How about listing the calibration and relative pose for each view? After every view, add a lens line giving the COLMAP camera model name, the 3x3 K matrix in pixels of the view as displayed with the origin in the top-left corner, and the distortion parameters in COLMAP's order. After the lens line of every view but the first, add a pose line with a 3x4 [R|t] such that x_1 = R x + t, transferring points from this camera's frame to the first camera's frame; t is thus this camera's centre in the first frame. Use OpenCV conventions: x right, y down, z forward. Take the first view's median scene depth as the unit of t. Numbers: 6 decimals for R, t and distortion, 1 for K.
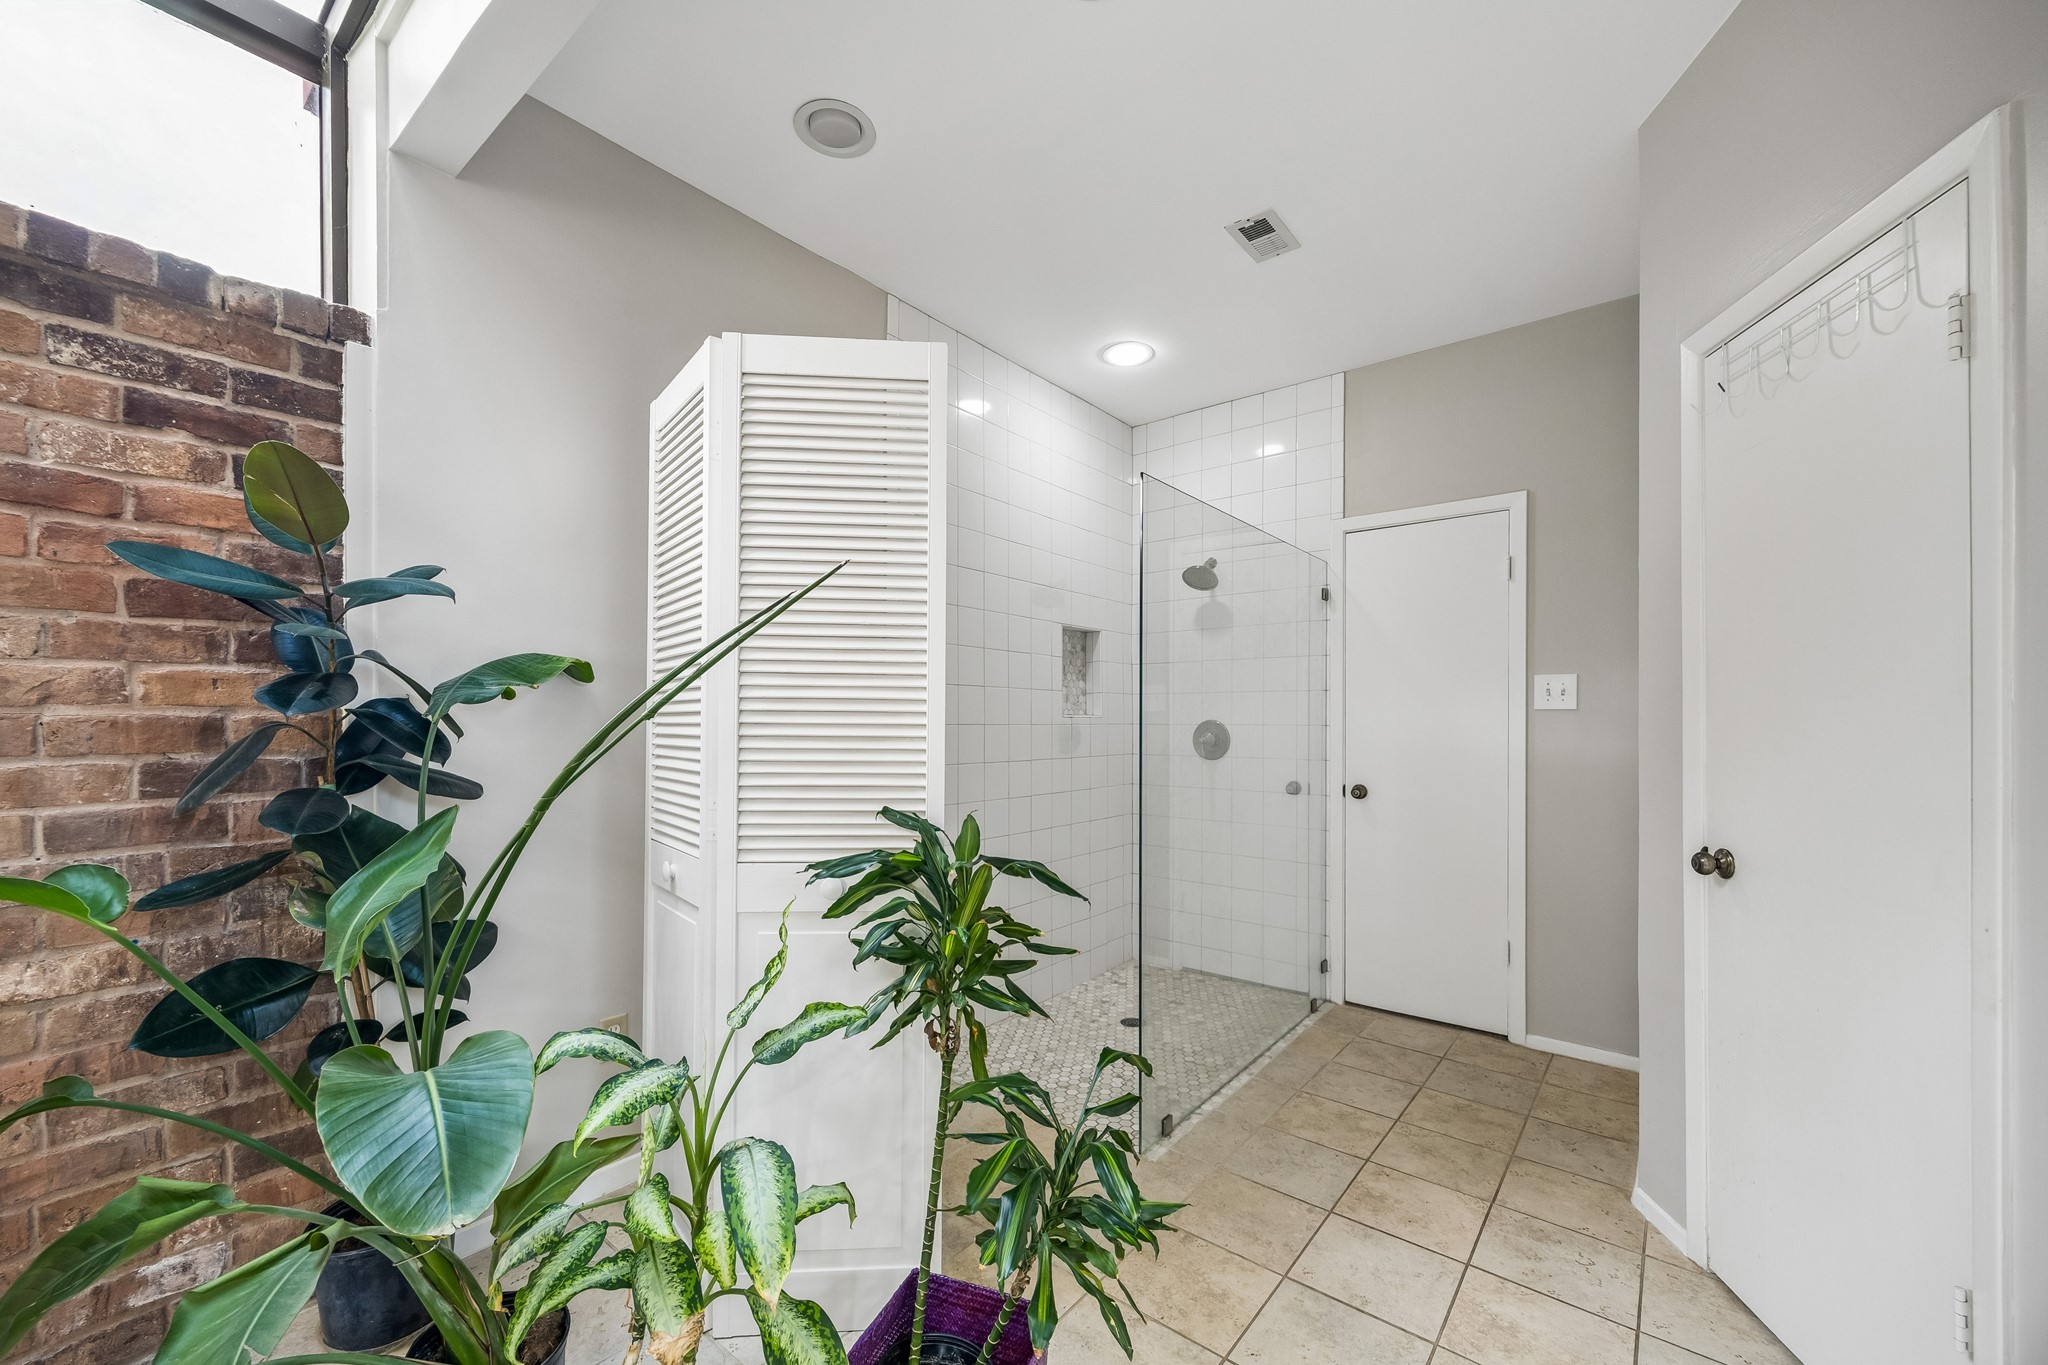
lens RADIAL K [[779.1, 0, 1027.5], [0, 779.1, 709.3], [0, 0, 1]] dist [-0.002228, -0.000323]
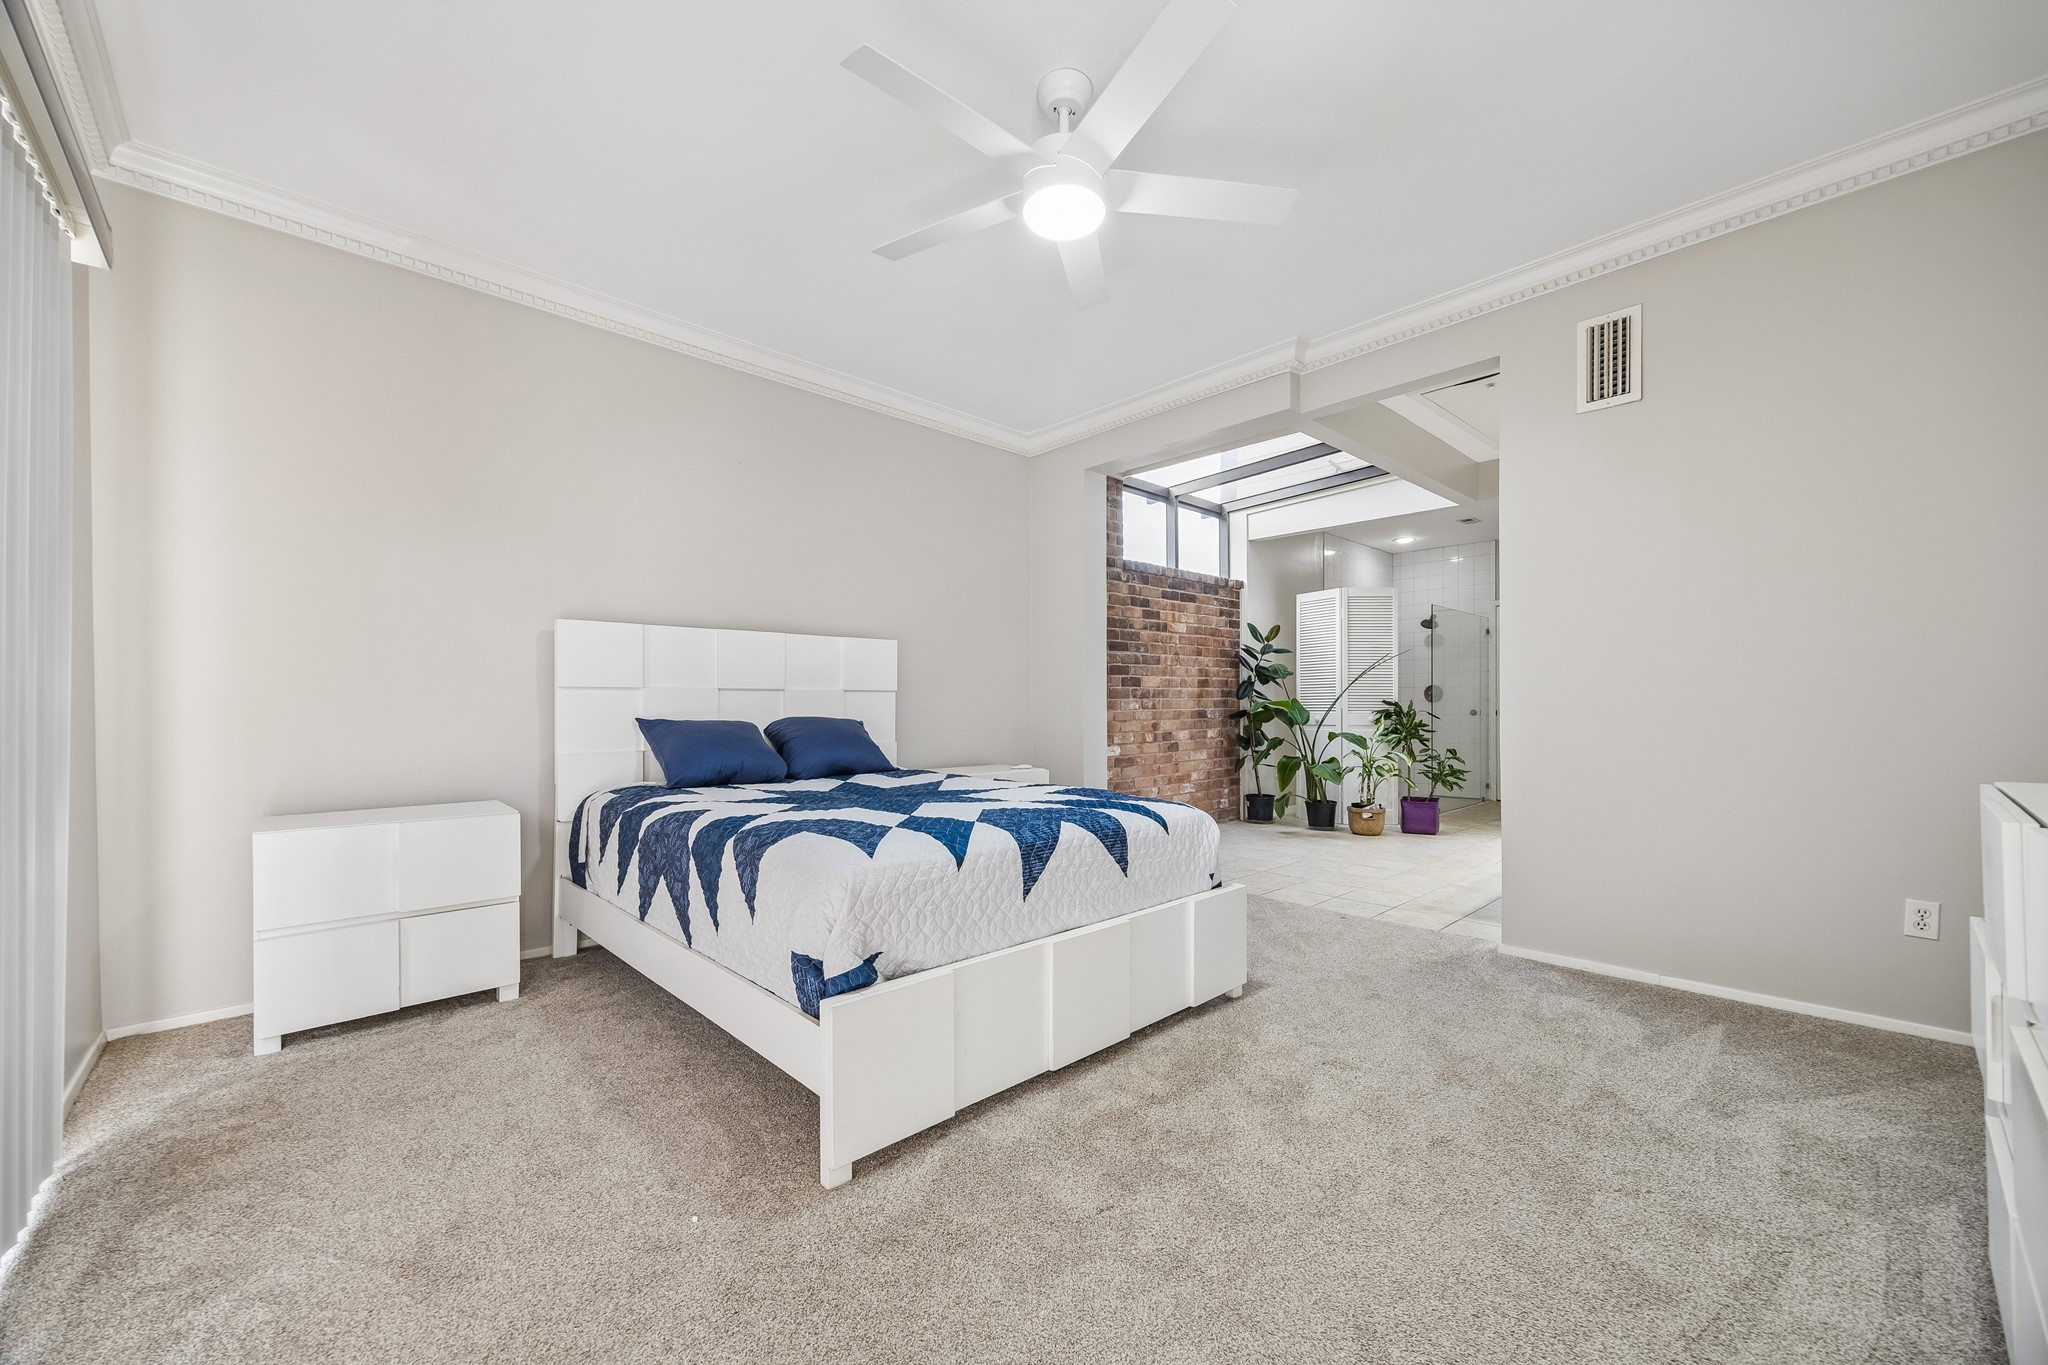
lens RADIAL K [[801.4, 0, 990.1], [0, 801.4, 706.9], [0, 0, 1]] dist [-0.001666, -0.000286]
pose [[0.988924, -0.007010, -0.148259, -1.578602], [0.008267, 0.999935, 0.007864, 0.107939], [0.148194, -0.009003, 0.988917, -3.425069]]
